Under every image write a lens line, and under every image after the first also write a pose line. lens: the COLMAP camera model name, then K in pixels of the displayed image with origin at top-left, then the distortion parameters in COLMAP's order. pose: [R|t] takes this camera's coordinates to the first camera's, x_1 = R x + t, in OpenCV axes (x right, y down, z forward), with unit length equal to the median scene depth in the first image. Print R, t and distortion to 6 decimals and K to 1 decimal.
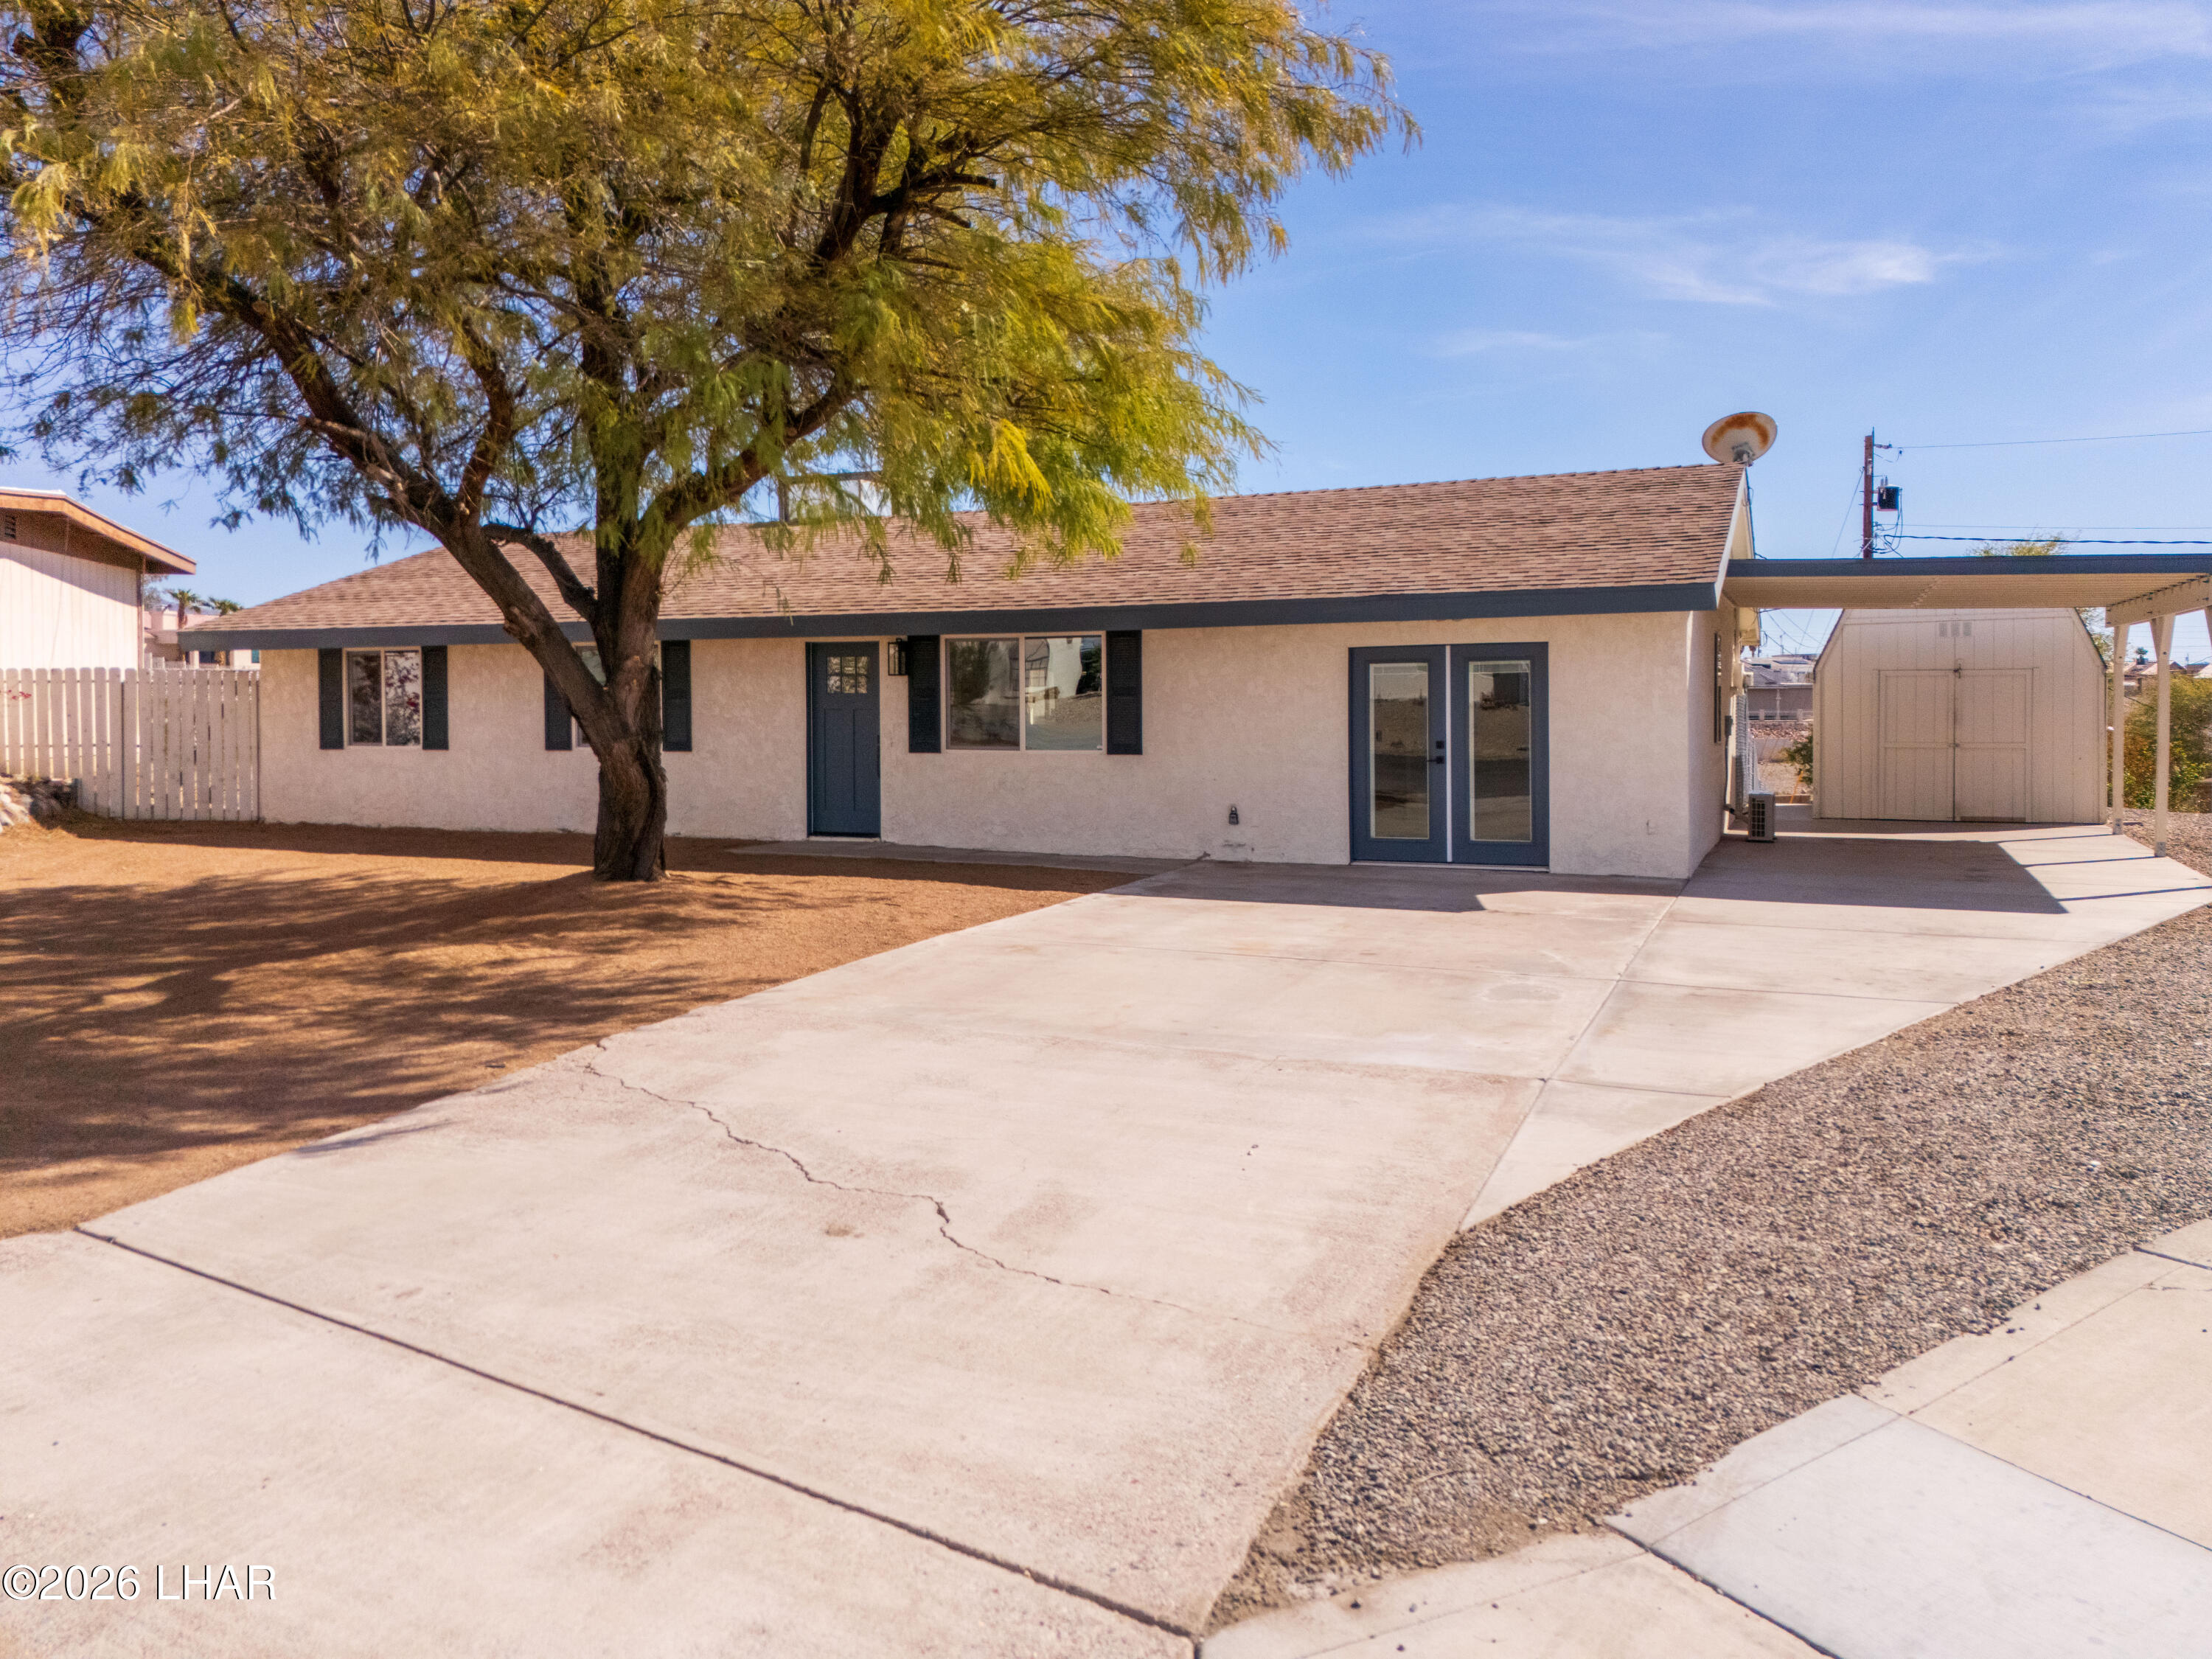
lens RADIAL K [[1932.0, 0, 1106.0], [0, 1932.0, 829.5], [0, 0, 1]] dist [0.116846, -0.200938]
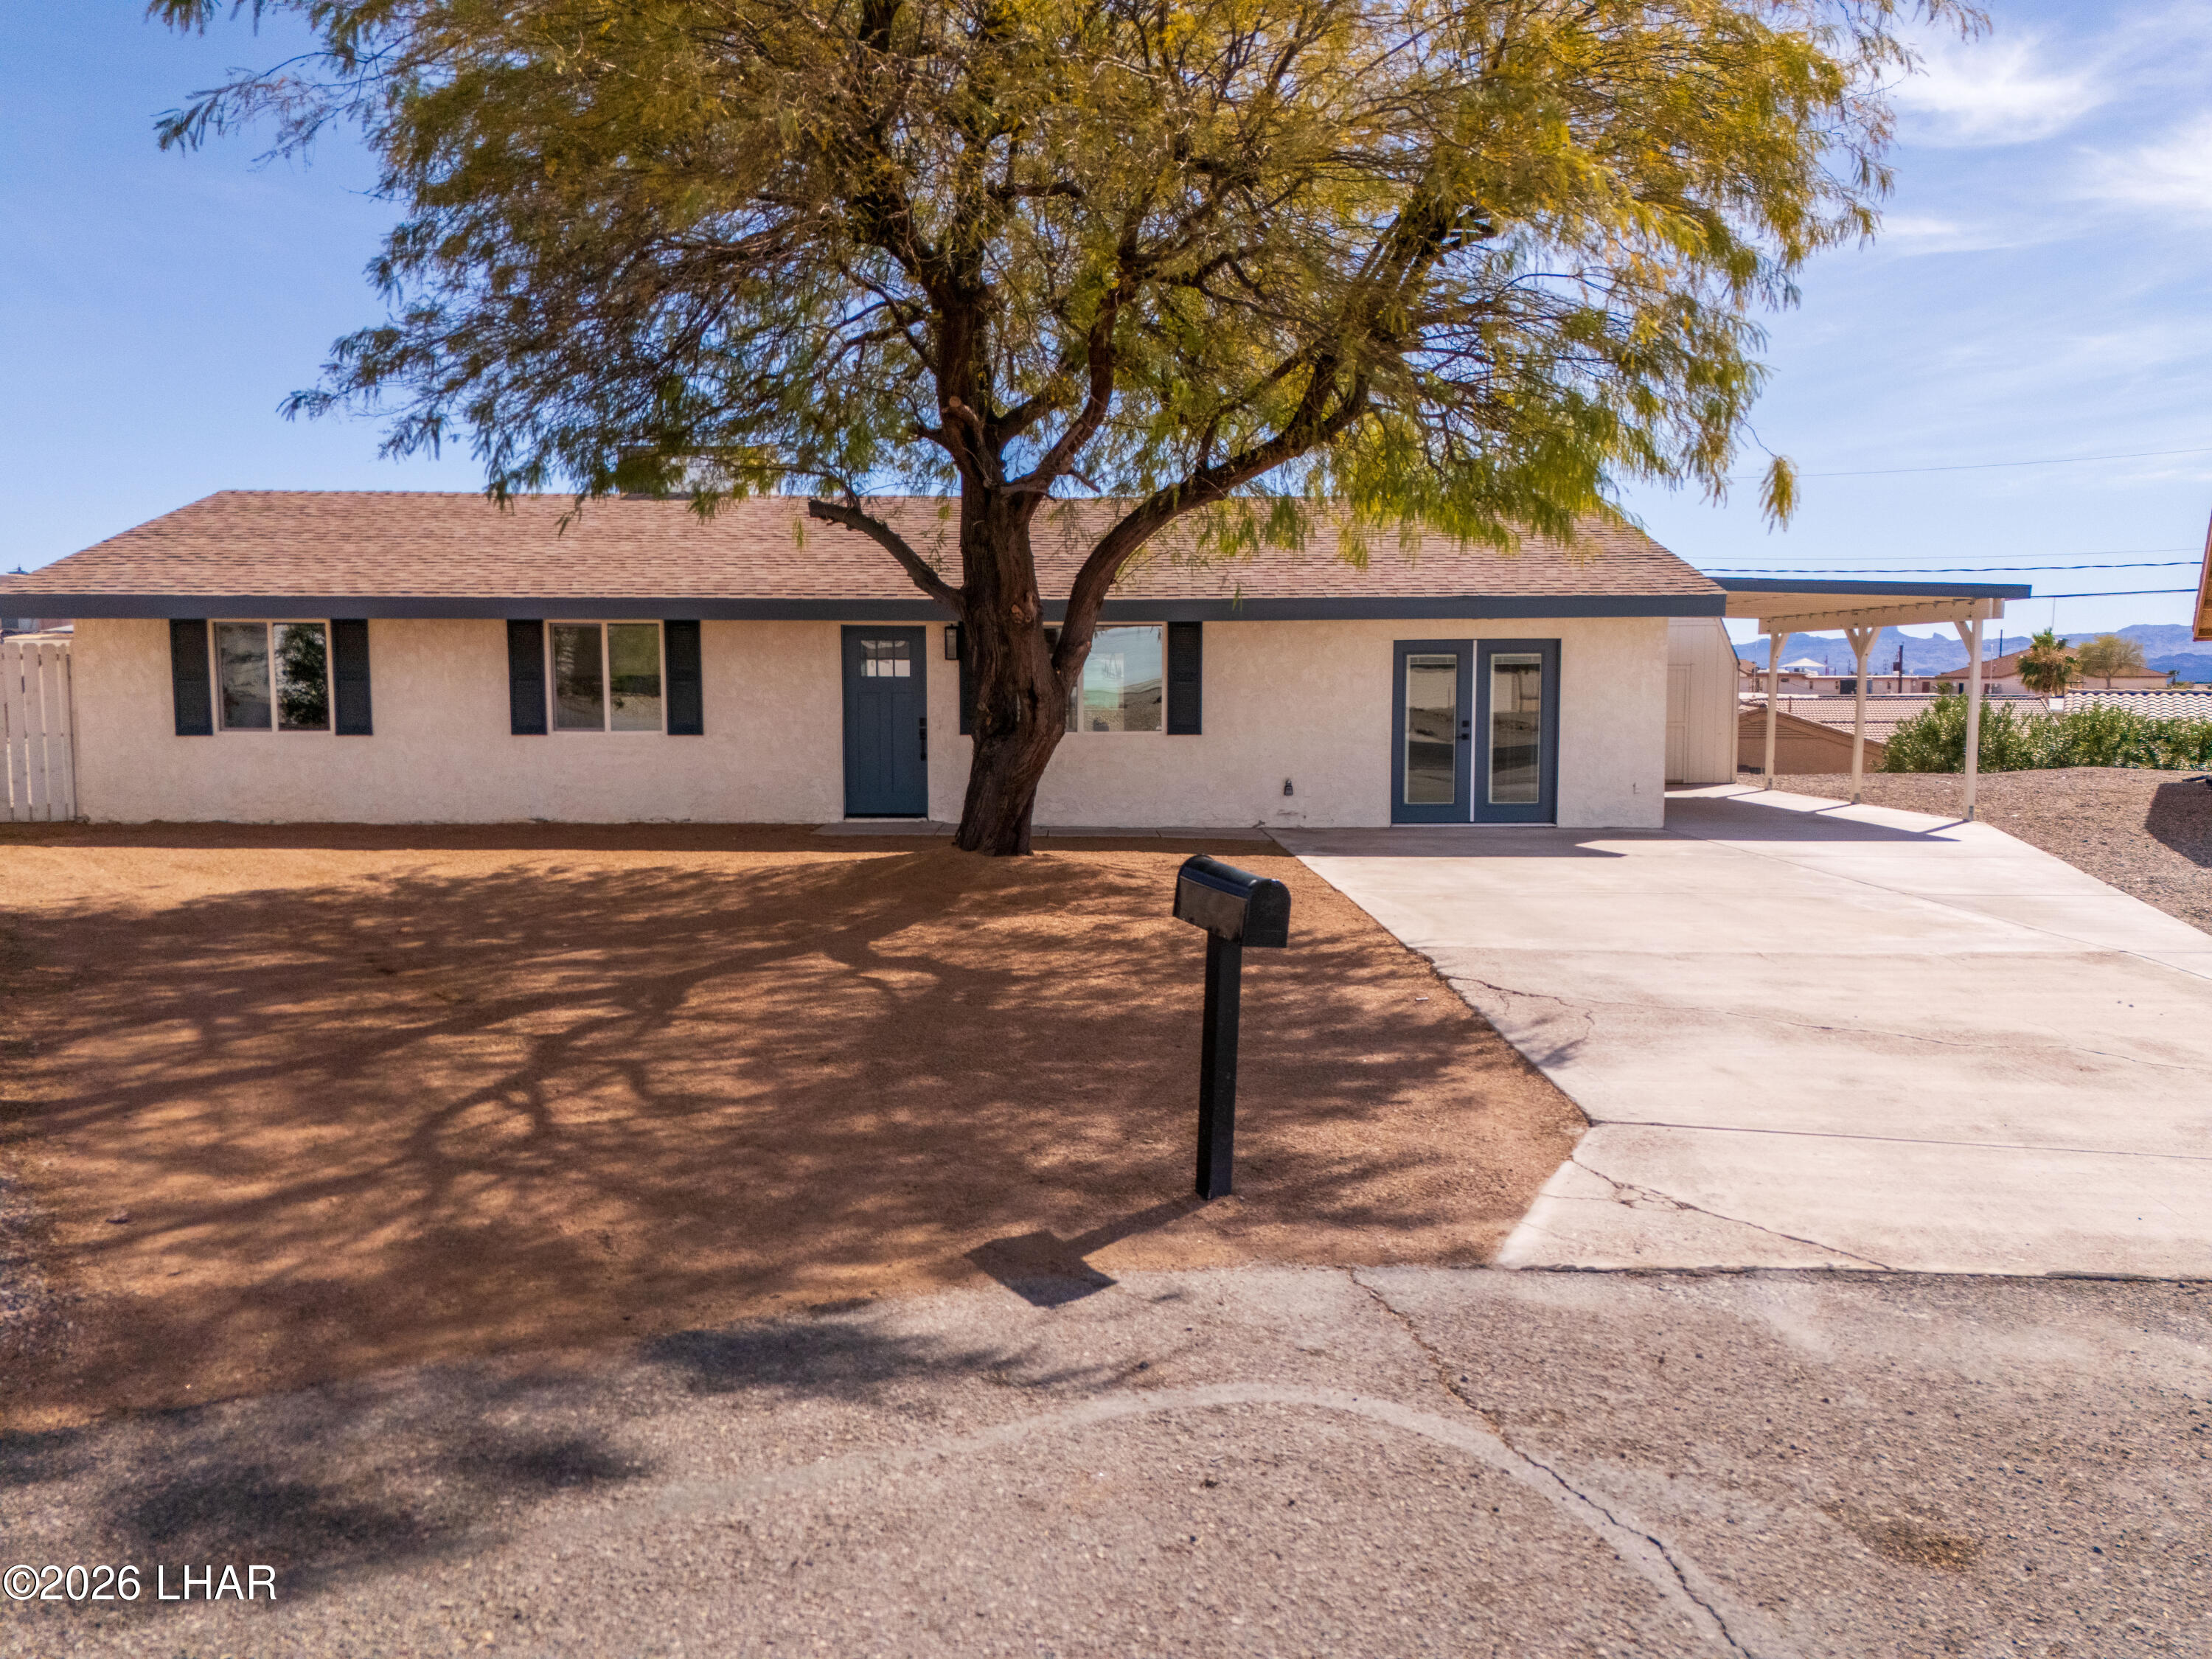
lens RADIAL K [[1605.0, 0, 1100.3], [0, 1605.0, 842.0], [0, 0, 1]] dist [0.089052, -0.088792]
pose [[0.892146, -0.037965, 0.450149, -0.464390], [0.025299, 0.999097, 0.034122, -0.010330], [-0.451038, -0.019054, 0.892301, 0.211768]]
